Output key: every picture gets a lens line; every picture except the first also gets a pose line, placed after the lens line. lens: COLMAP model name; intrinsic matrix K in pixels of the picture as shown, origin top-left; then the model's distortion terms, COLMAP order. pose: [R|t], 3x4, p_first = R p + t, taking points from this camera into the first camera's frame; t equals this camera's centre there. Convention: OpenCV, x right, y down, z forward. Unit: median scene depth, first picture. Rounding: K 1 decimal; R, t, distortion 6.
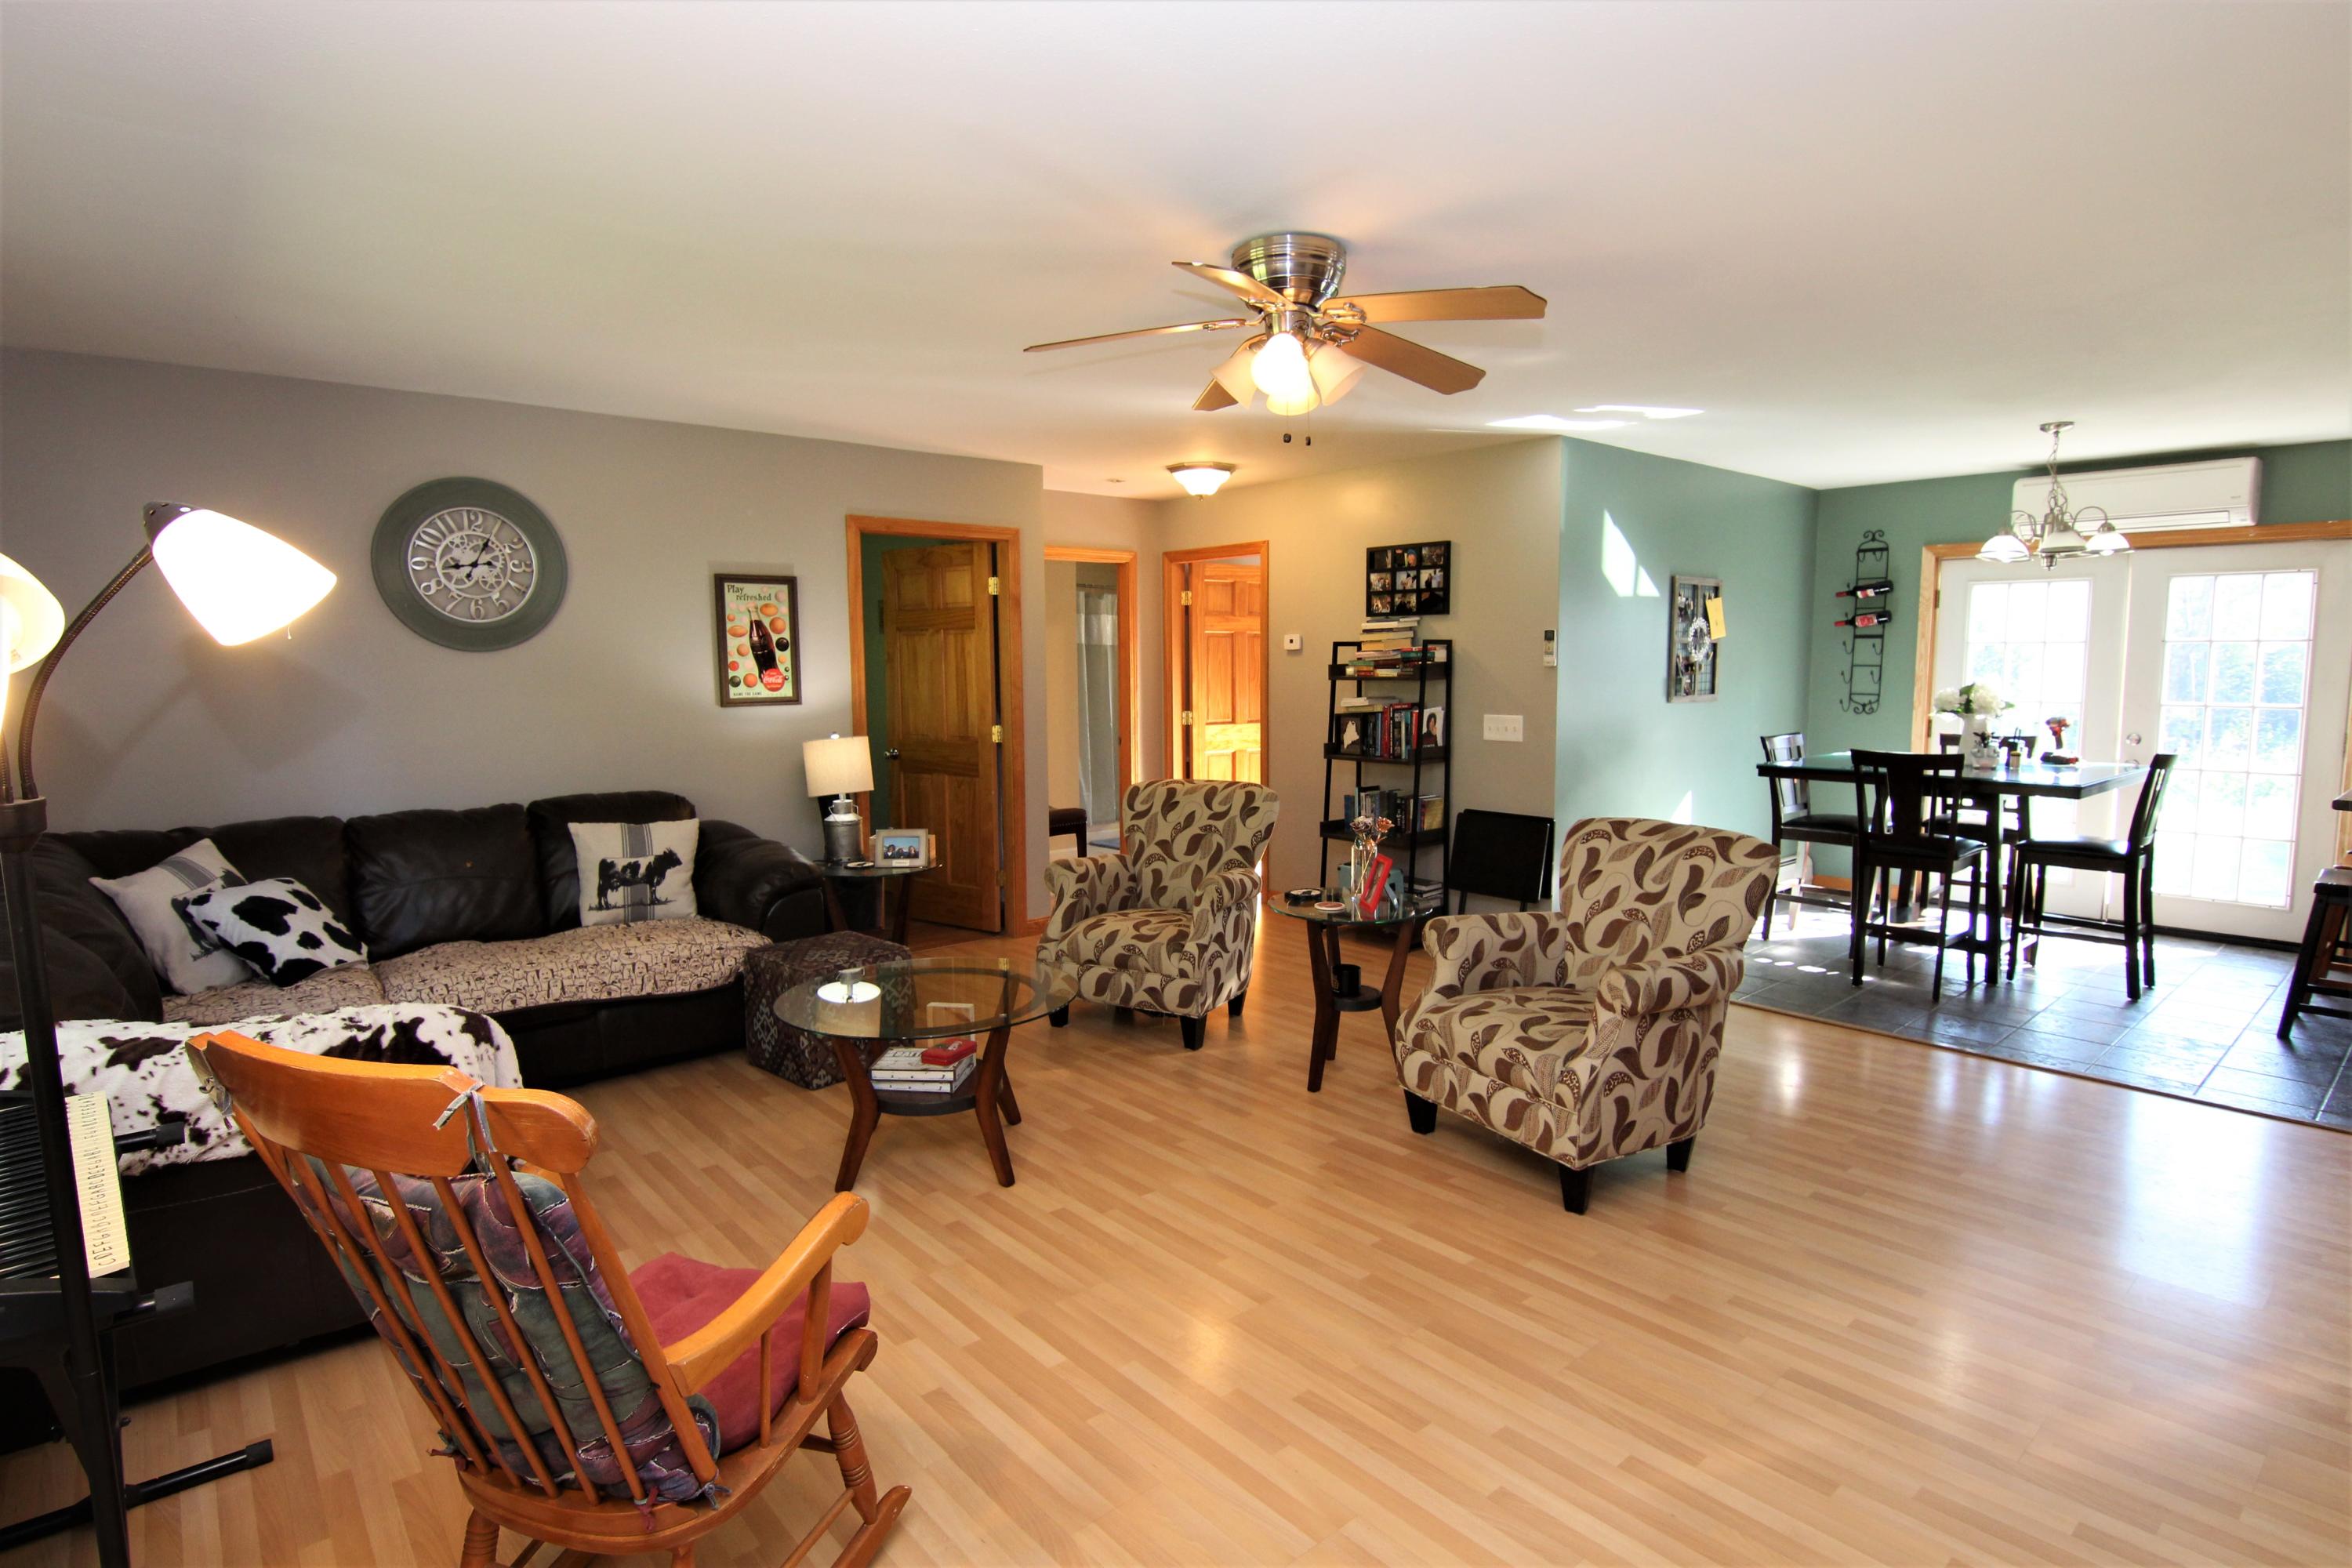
lens RADIAL K [[1193.7, 0, 1180.1], [0, 1193.7, 780.3], [0, 0, 1]] dist [0.000765, -0.015520]
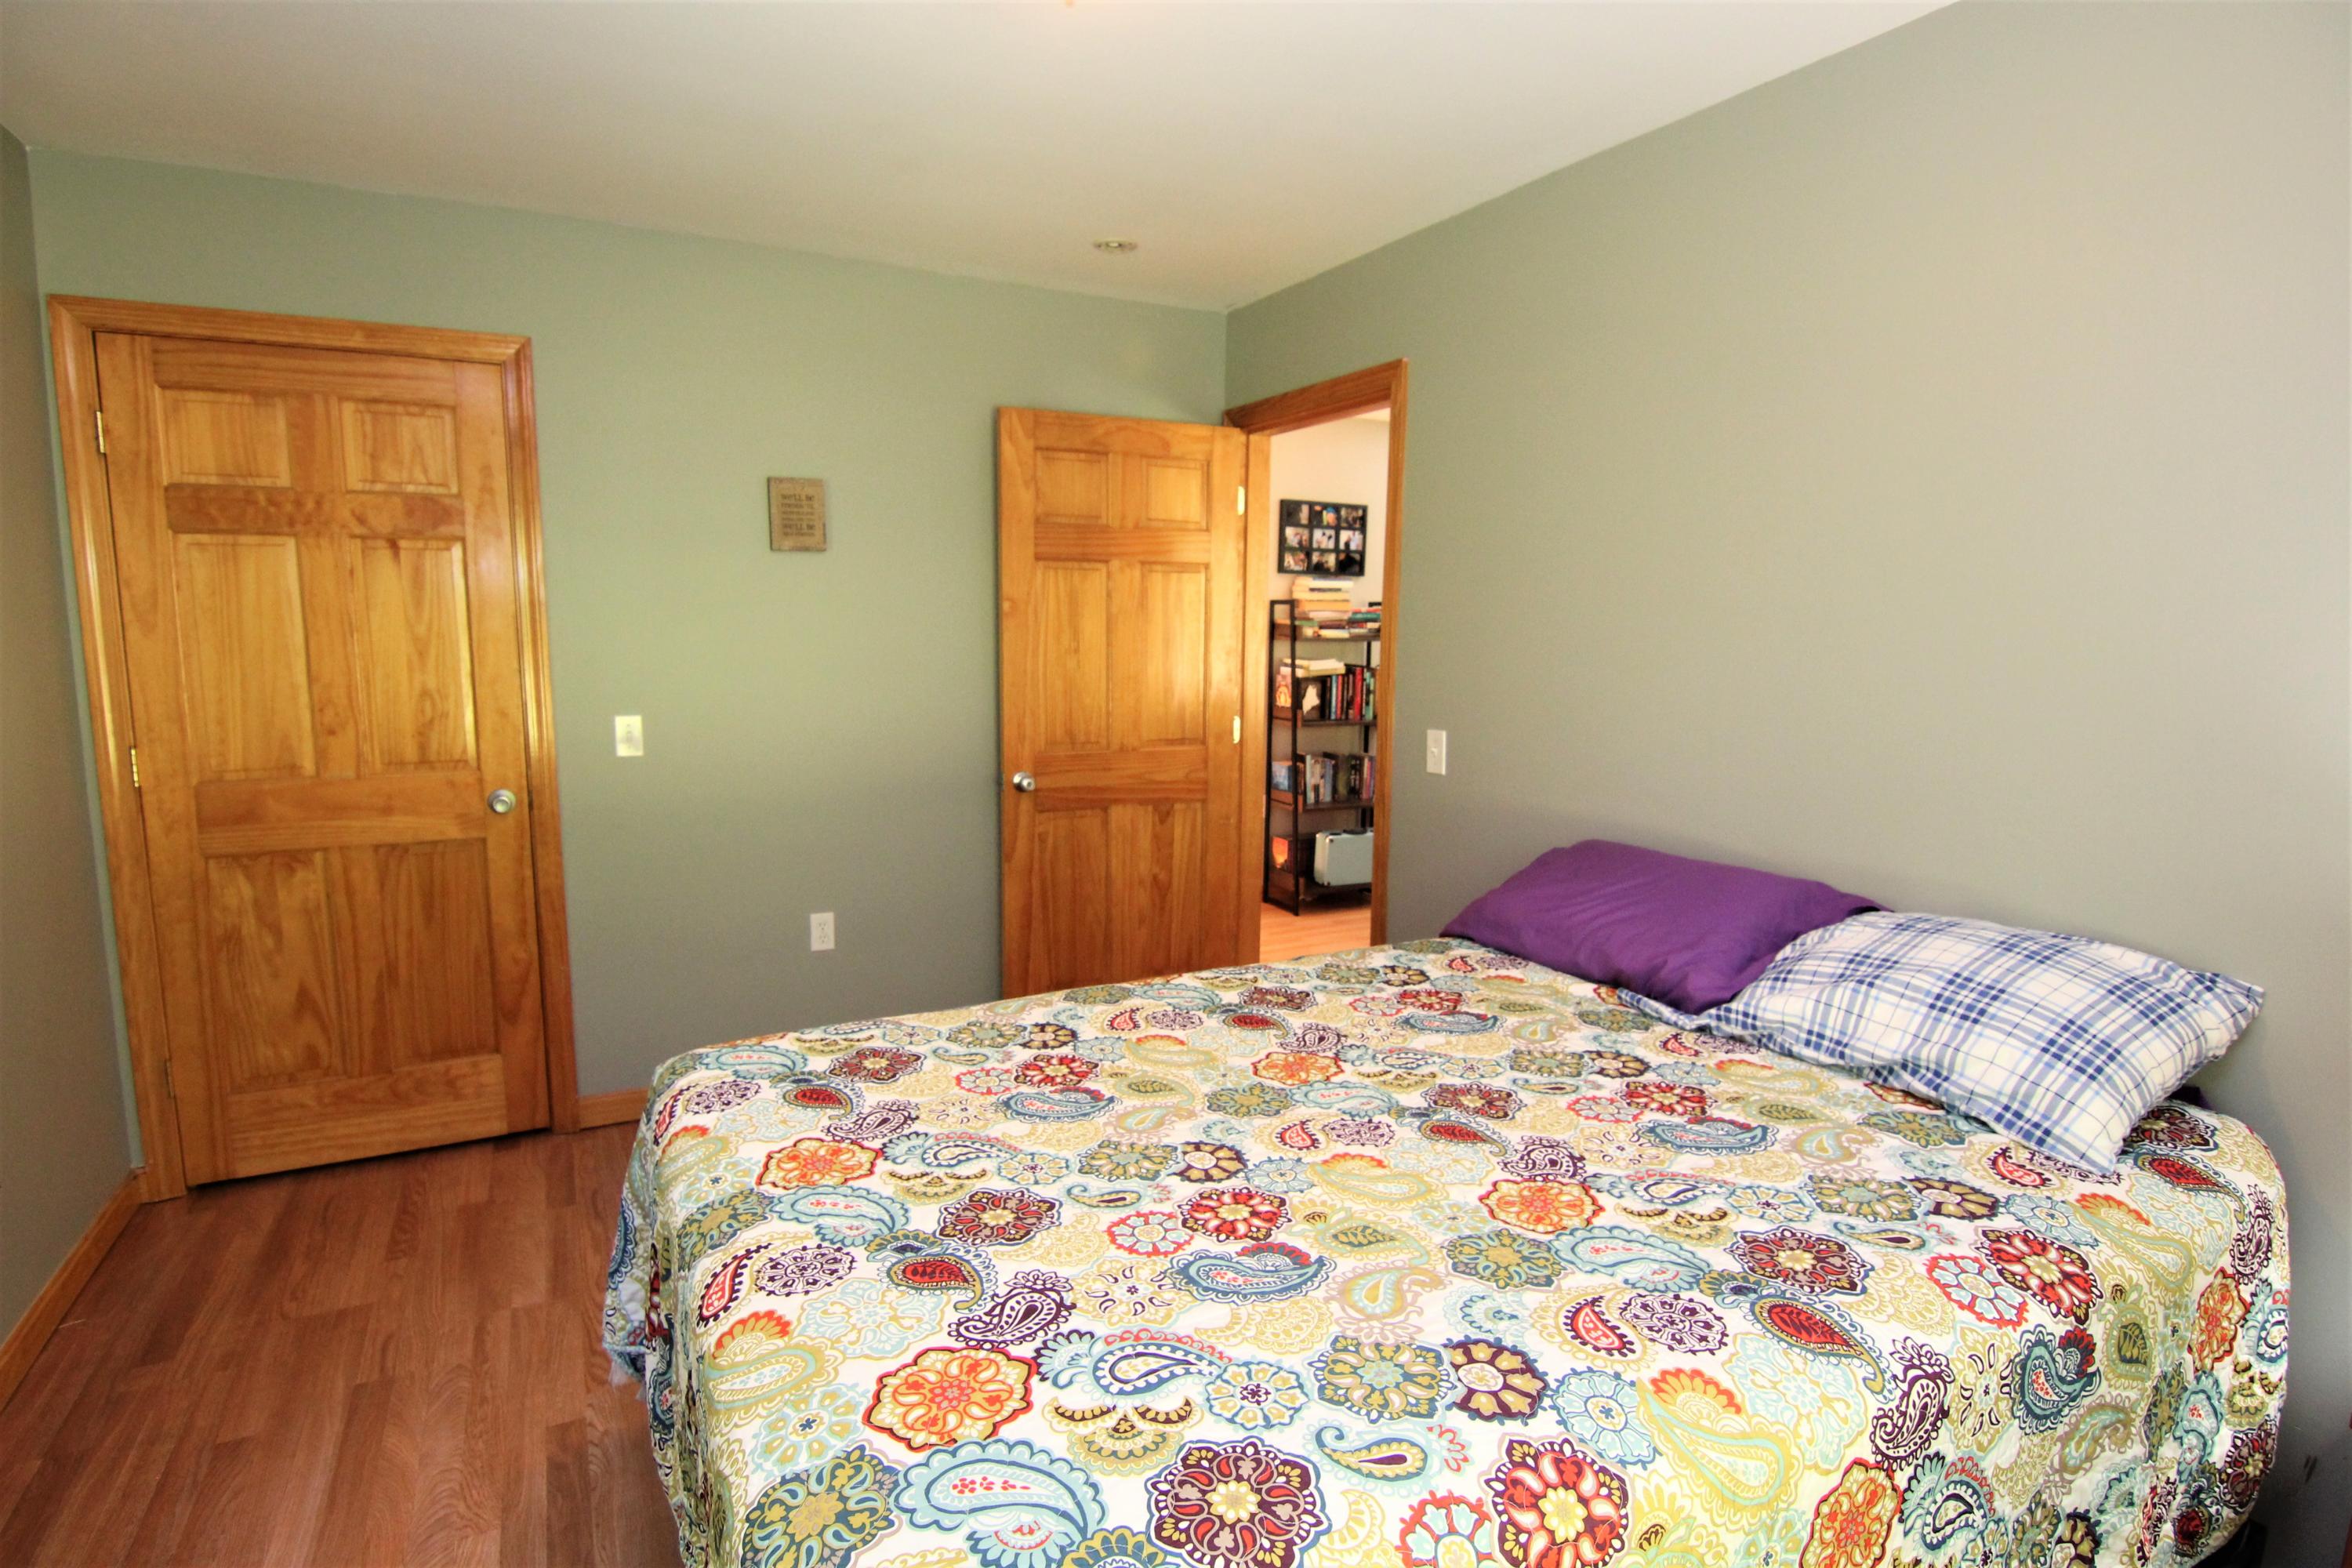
lens RADIAL K [[1193.7, 0, 1180.1], [0, 1193.7, 780.3], [0, 0, 1]] dist [0.000765, -0.015520]
pose [[0.225096, -0.120284, 0.966884, -0.802759], [0.083254, 0.991096, 0.103914, -0.082494], [-0.970773, 0.057106, 0.233105, 0.892953]]
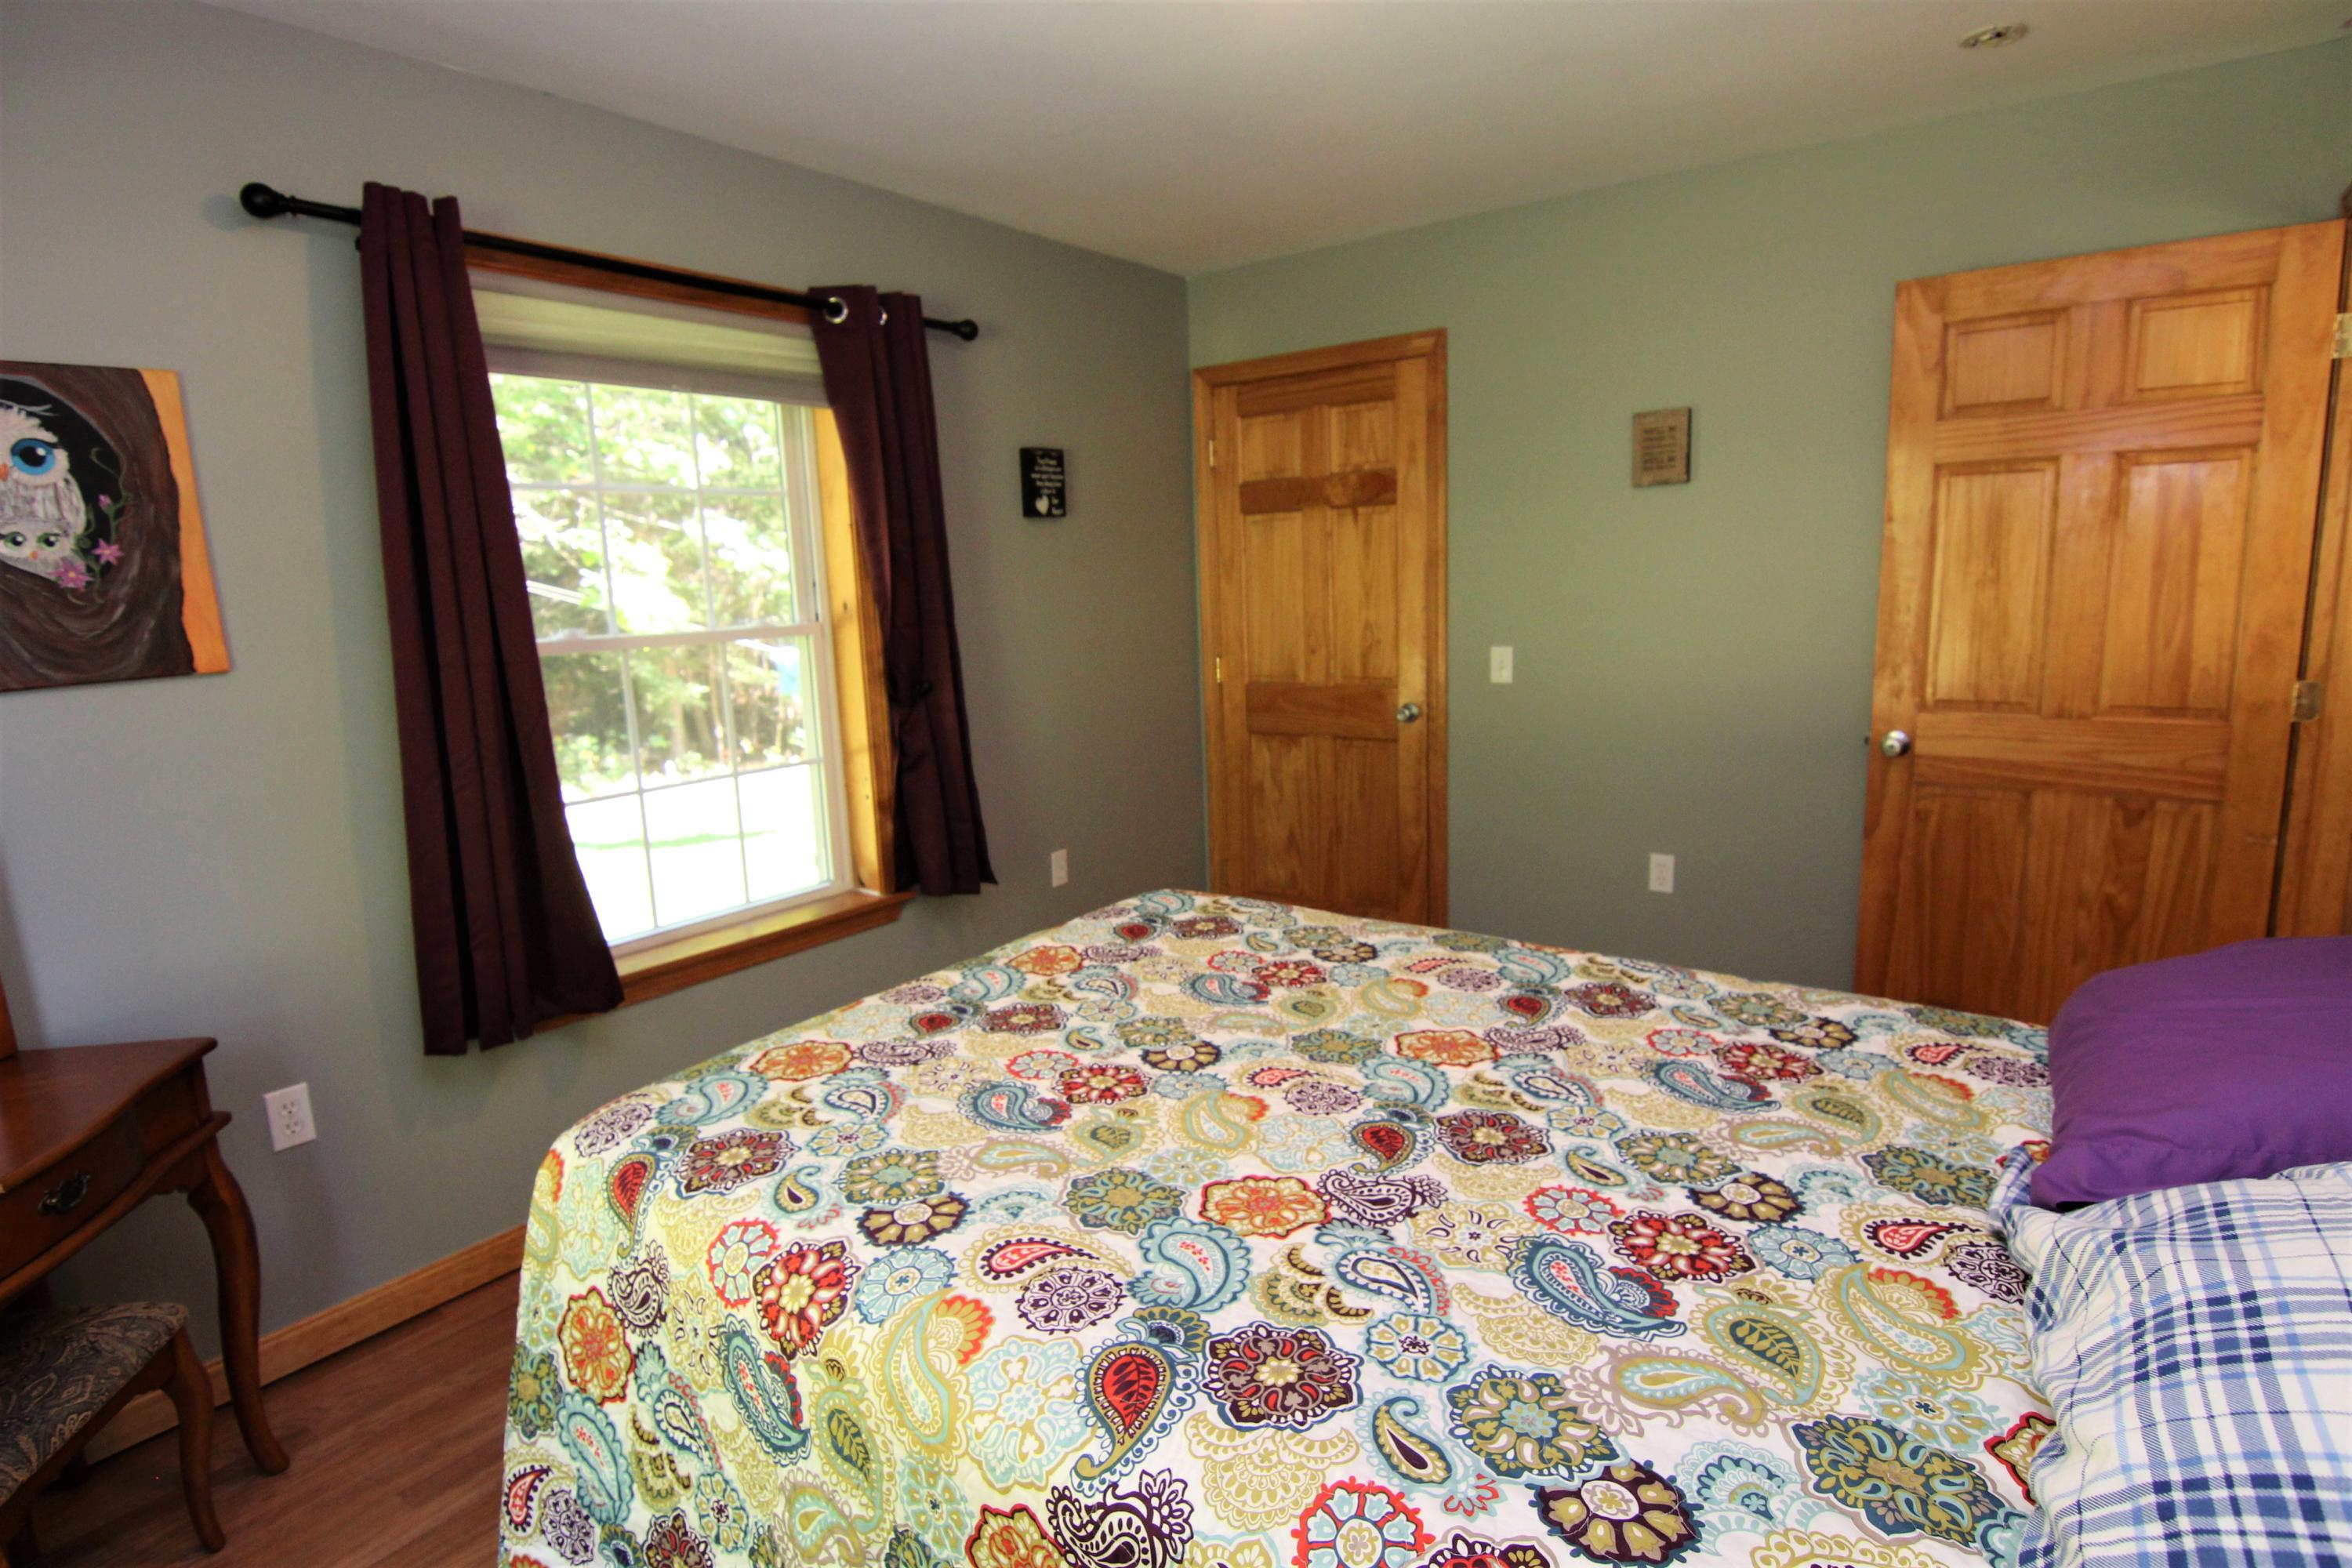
lens RADIAL K [[1193.7, 0, 1180.1], [0, 1193.7, 780.3], [0, 0, 1]] dist [0.000765, -0.015520]
pose [[0.975689, -0.063458, 0.209773, -0.621376], [0.048965, 0.996087, 0.073577, -0.060306], [-0.213621, -0.061517, 0.974978, 0.682933]]
